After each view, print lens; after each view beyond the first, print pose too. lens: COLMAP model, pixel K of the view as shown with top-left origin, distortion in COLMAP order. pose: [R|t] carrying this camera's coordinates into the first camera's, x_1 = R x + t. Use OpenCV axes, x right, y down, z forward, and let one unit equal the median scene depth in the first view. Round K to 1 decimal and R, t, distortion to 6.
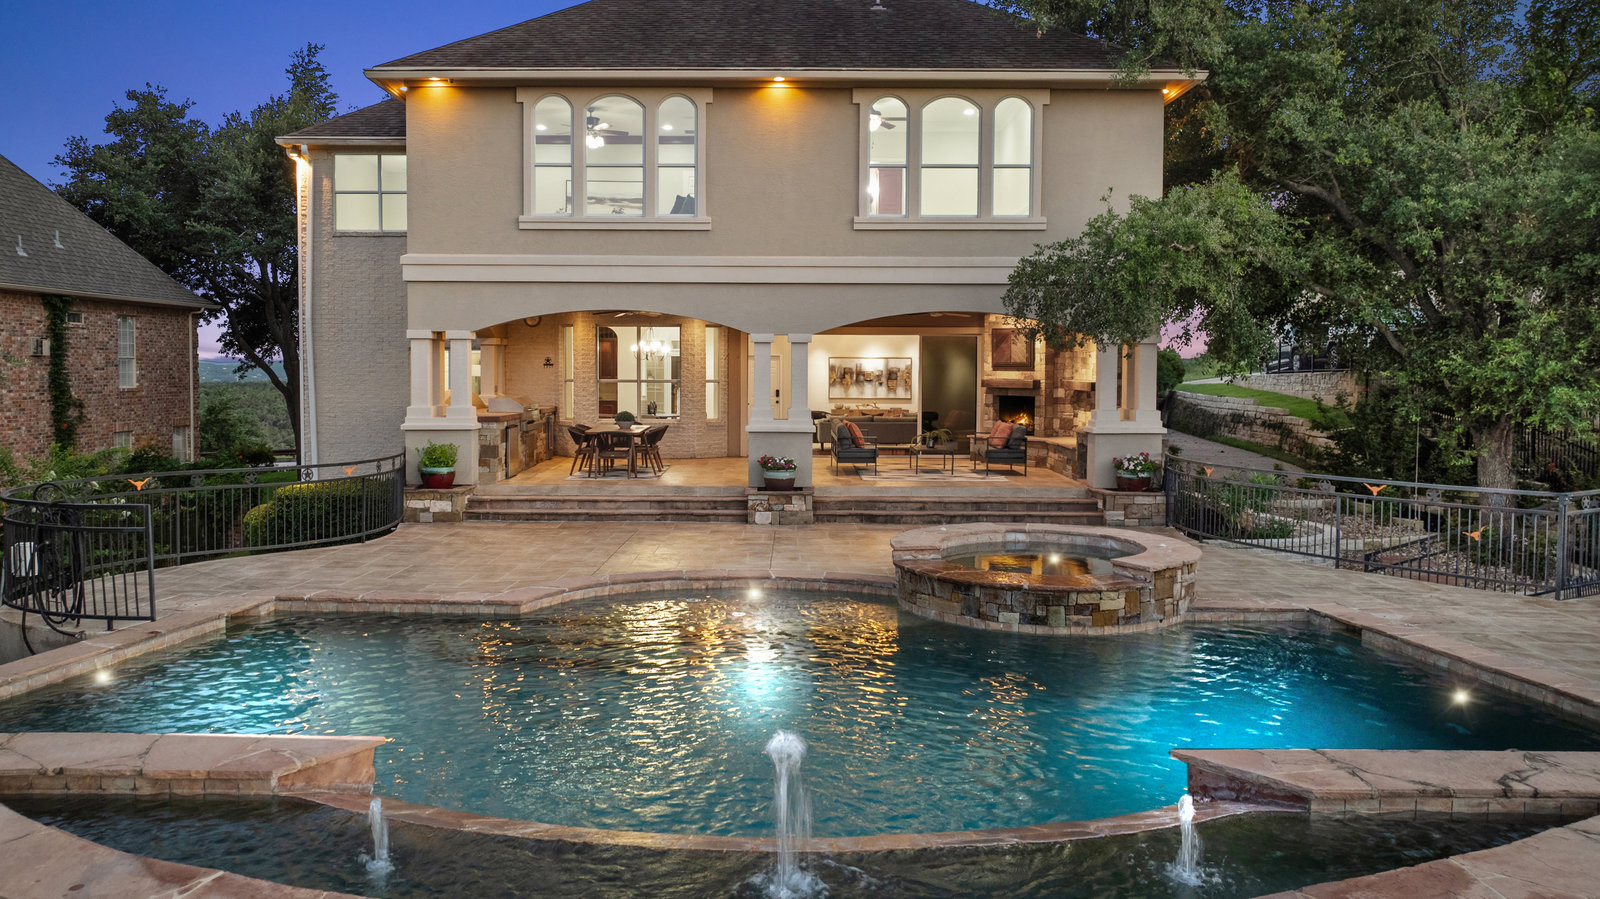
lens RADIAL K [[1193.8, 0, 800.0], [0, 1193.8, 449.5], [0, 0, 1]] dist [-0.049221, 0.052980]
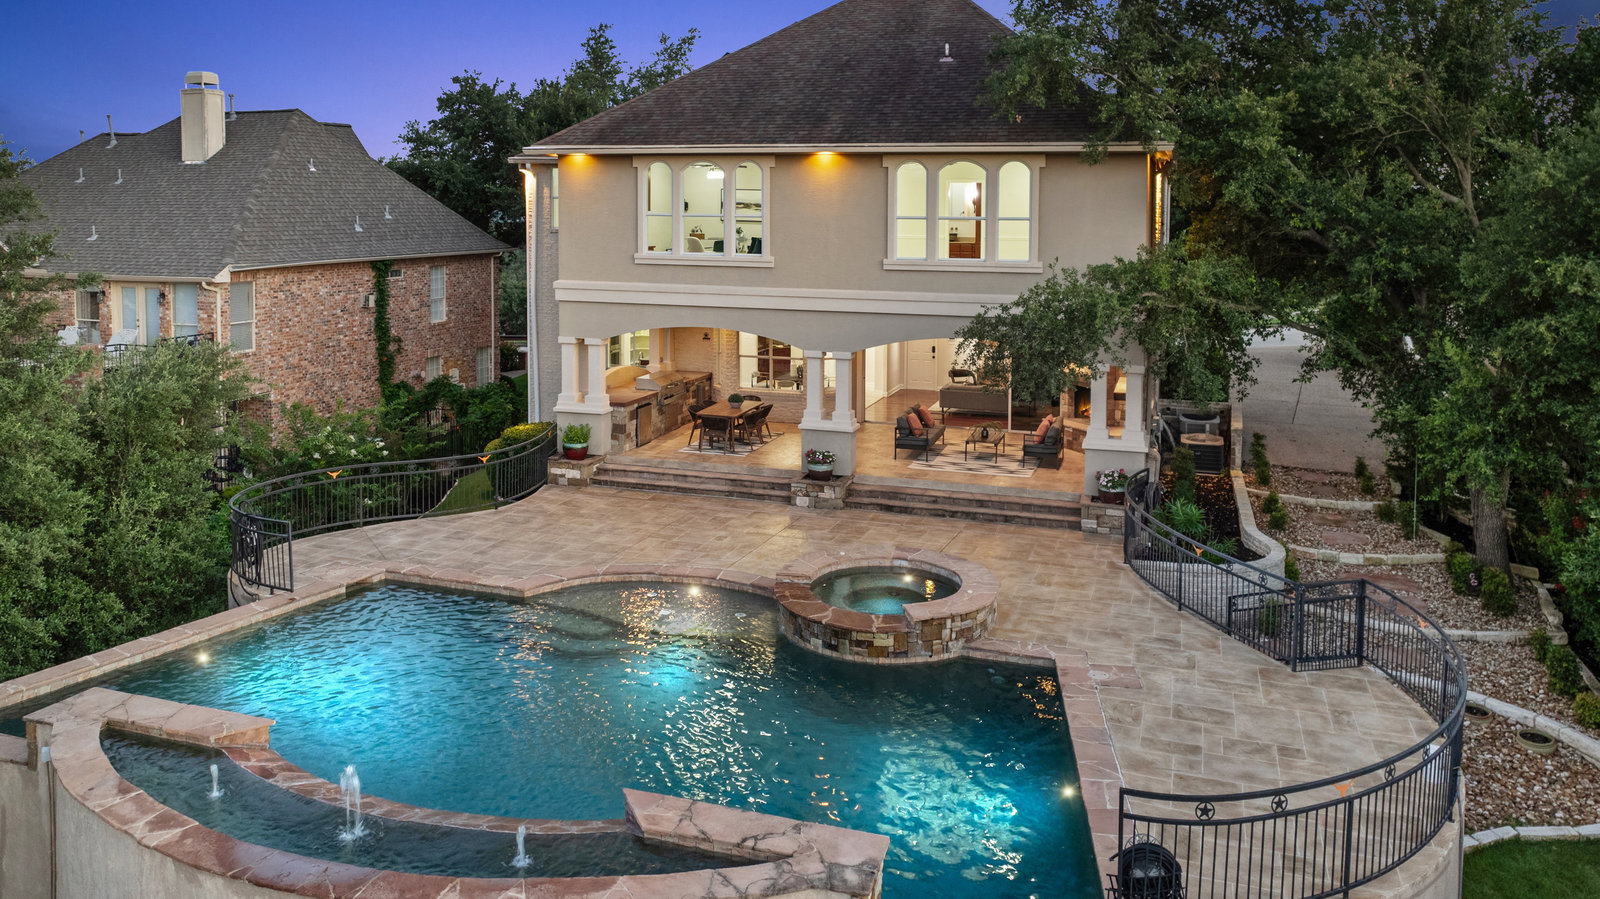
lens RADIAL K [[1221.1, 0, 797.8], [0, 1221.1, 309.4], [0, 0, 1]] dist [-0.017440, 0.002929]
pose [[0.949391, 0.028217, -0.312827, 0.353960], [-0.024725, 0.999580, 0.015127, -0.161084], [0.313122, -0.006626, 0.949690, -0.214010]]
